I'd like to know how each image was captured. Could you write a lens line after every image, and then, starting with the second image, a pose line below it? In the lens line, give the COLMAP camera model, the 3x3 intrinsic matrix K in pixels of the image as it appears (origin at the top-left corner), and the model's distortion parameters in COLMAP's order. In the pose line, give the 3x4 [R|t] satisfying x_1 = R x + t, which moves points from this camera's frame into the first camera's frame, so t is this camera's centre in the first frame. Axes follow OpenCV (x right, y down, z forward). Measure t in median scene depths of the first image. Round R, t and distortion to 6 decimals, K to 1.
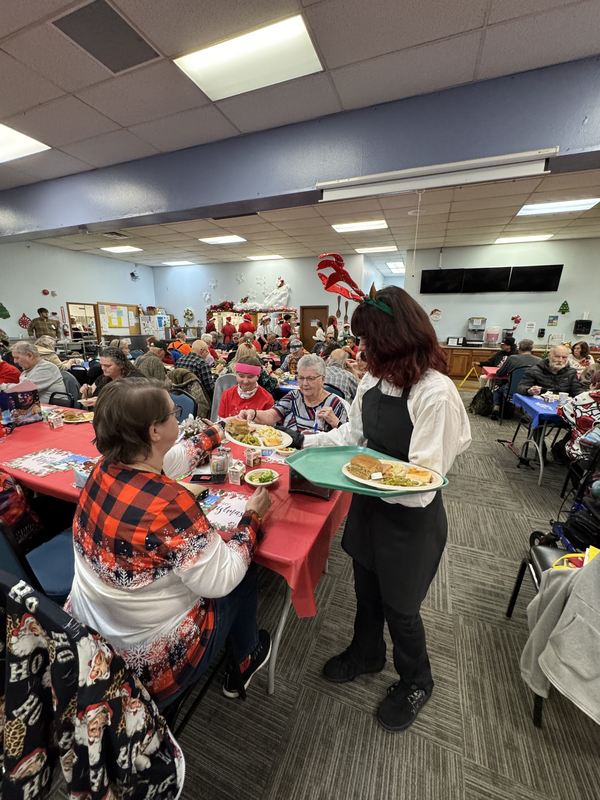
lens RADIAL K [[318.6, 0, 299.1], [0, 318.6, 396.5], [0, 0, 1]] dist [0.000406, 0.000097]
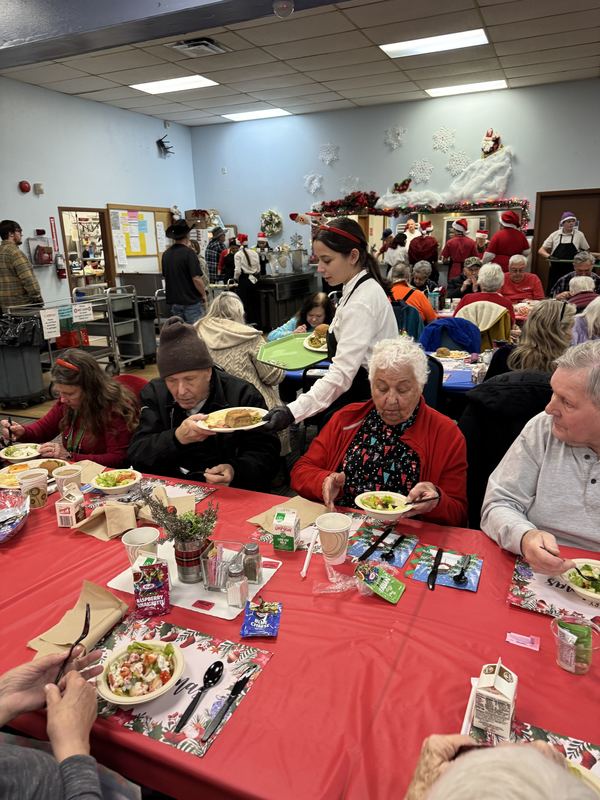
lens RADIAL K [[566.6, 0, 305.8], [0, 566.6, 395.8], [0, 0, 1]] dist [0.047381, -0.058628]
pose [[0.998410, -0.030431, -0.047449, -0.300554], [0.032856, 0.998147, 0.051207, -0.042390], [0.045803, -0.052685, 0.997560, 0.138290]]
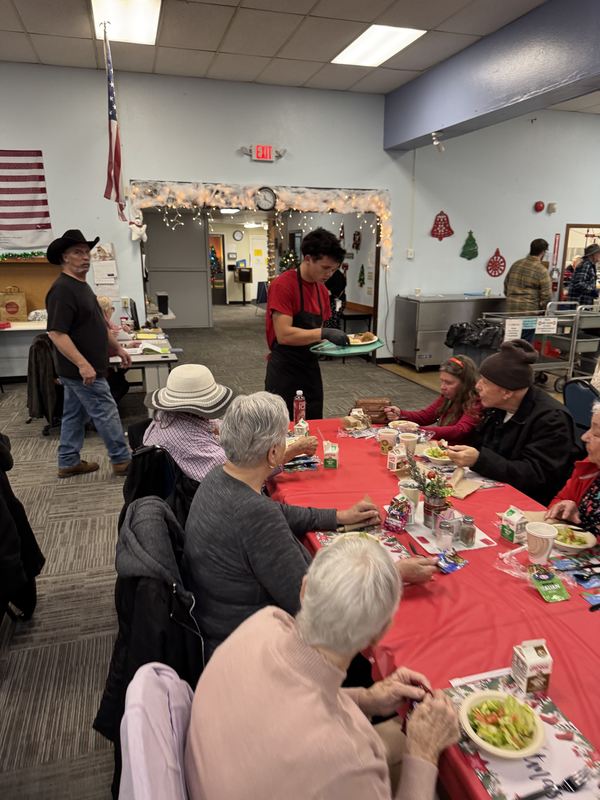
lens RADIAL K [[566.6, 0, 305.8], [0, 566.6, 395.8], [0, 0, 1]] dist [0.047381, -0.058628]
pose [[0.624947, 0.191349, -0.756853, -0.231609], [-0.174632, 0.979193, 0.103364, -0.047857], [0.760884, 0.067574, 0.645360, 0.112865]]
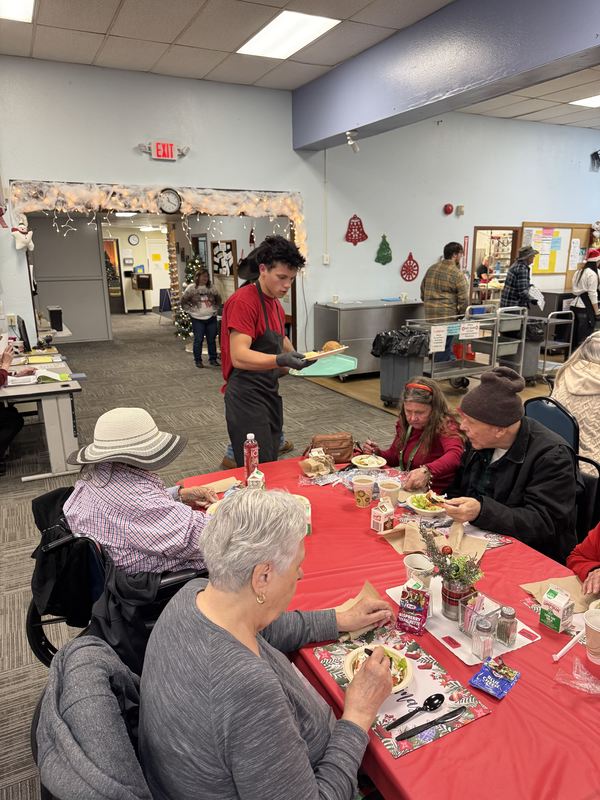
lens RADIAL K [[565.0, 0, 304.9], [0, 565.0, 400.4], [0, 0, 1]] dist [0.082039, -0.107419]
pose [[0.749377, 0.153429, -0.644123, -0.277511], [-0.132411, 0.987858, 0.081258, -0.055649], [0.648770, 0.024396, 0.760594, 0.127415]]
